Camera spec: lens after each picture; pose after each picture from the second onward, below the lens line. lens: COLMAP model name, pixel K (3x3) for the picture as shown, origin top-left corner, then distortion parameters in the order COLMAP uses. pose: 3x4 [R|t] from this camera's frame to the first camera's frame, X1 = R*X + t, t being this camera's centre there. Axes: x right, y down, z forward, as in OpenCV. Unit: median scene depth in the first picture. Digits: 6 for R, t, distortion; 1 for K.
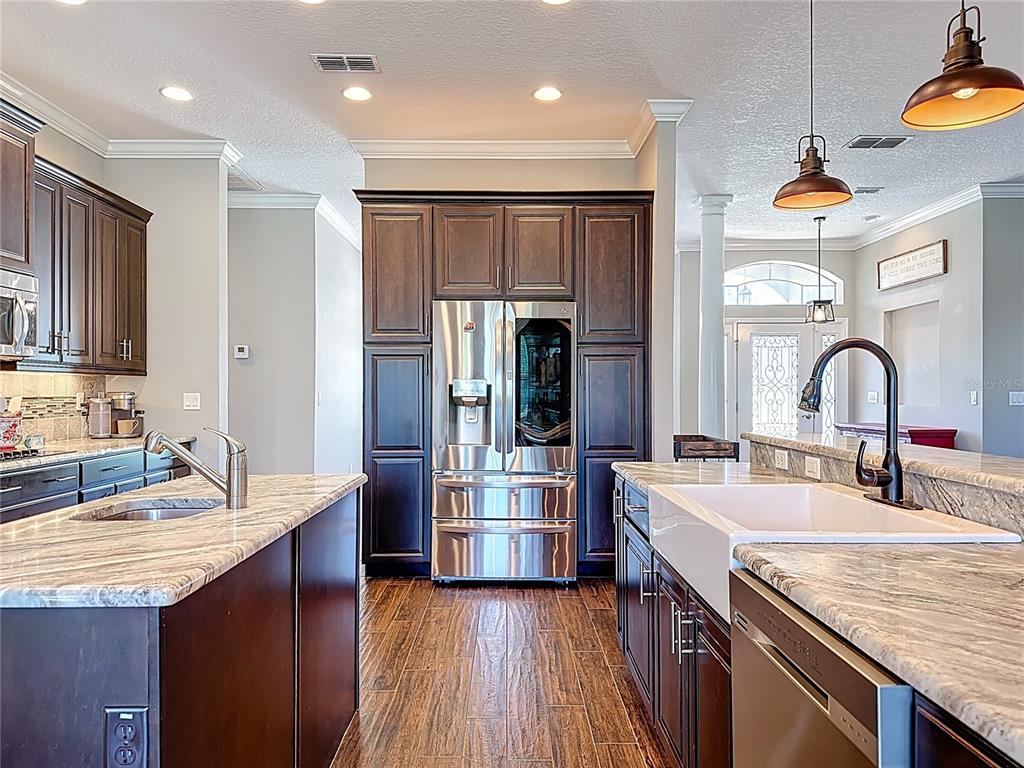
lens RADIAL K [[676.8, 0, 512.0], [0, 676.8, 384.0], [0, 0, 1]] dist [0.096951, -0.000647]
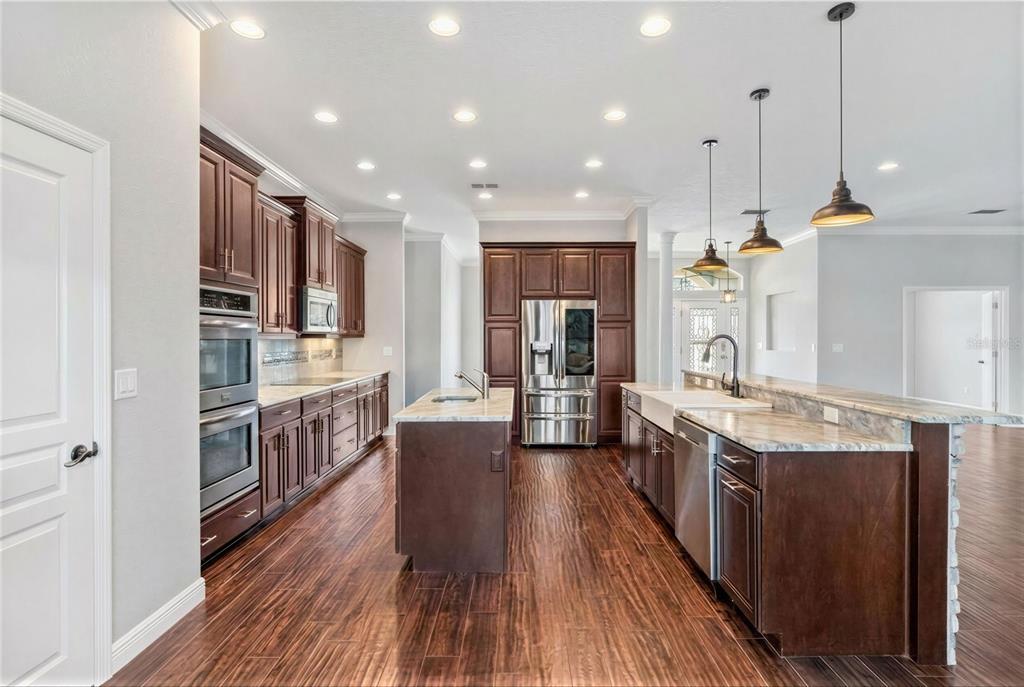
lens RADIAL K [[470.9, 0, 512.0], [0, 470.9, 343.5], [0, 0, 1]] dist [-0.003332, -0.000388]
pose [[0.999611, -0.000098, -0.027885, -0.106658], [0.000775, 0.999705, 0.024277, -0.031249], [0.027875, -0.024289, 0.999316, -0.340528]]
